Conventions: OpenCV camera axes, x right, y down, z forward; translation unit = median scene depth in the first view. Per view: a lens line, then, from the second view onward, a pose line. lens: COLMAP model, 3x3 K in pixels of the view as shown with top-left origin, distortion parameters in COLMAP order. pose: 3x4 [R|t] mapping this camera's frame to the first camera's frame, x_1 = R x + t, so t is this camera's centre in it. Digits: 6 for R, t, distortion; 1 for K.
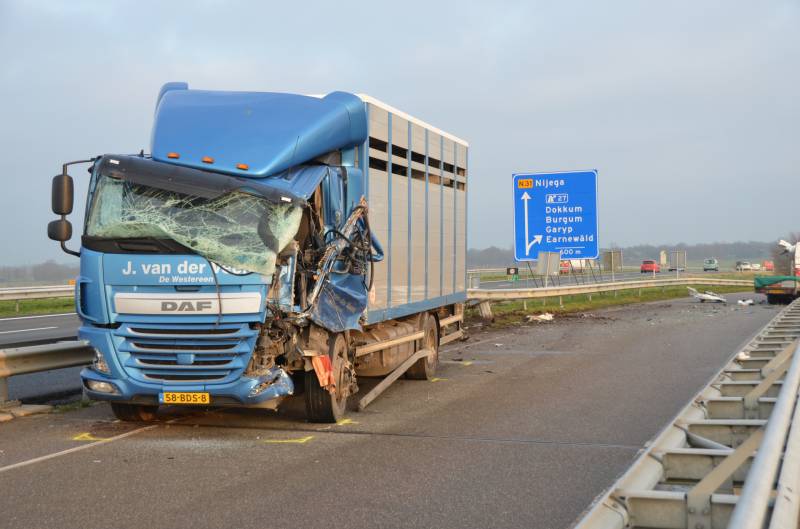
lens RADIAL K [[1238.8, 0, 400.0], [0, 1238.8, 264.5], [0, 0, 1]] dist [0.198741, 0.090921]
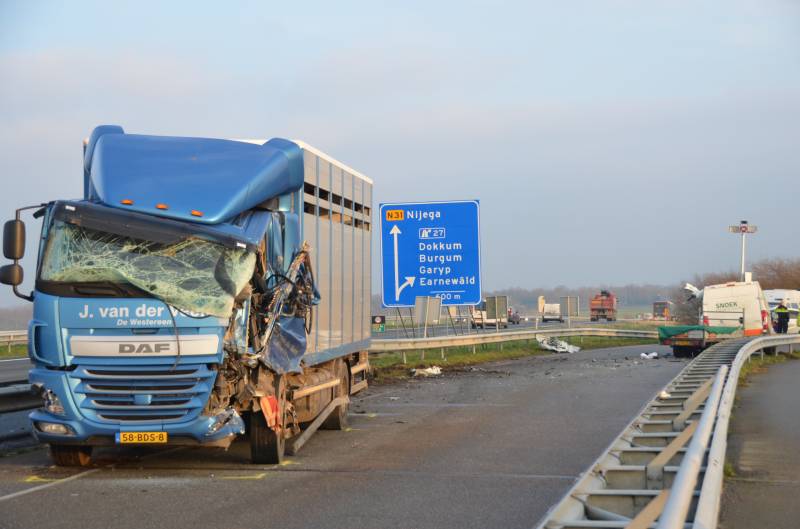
lens RADIAL K [[1611.6, 0, 400.0], [0, 1611.6, 275.3], [0, 0, 1]] dist [0.390267, 0.372761]
pose [[0.992612, 0.002648, 0.121302, -0.122683], [0.000195, 0.999726, -0.023418, 0.004582], [-0.121331, 0.023269, 0.992339, -0.360286]]
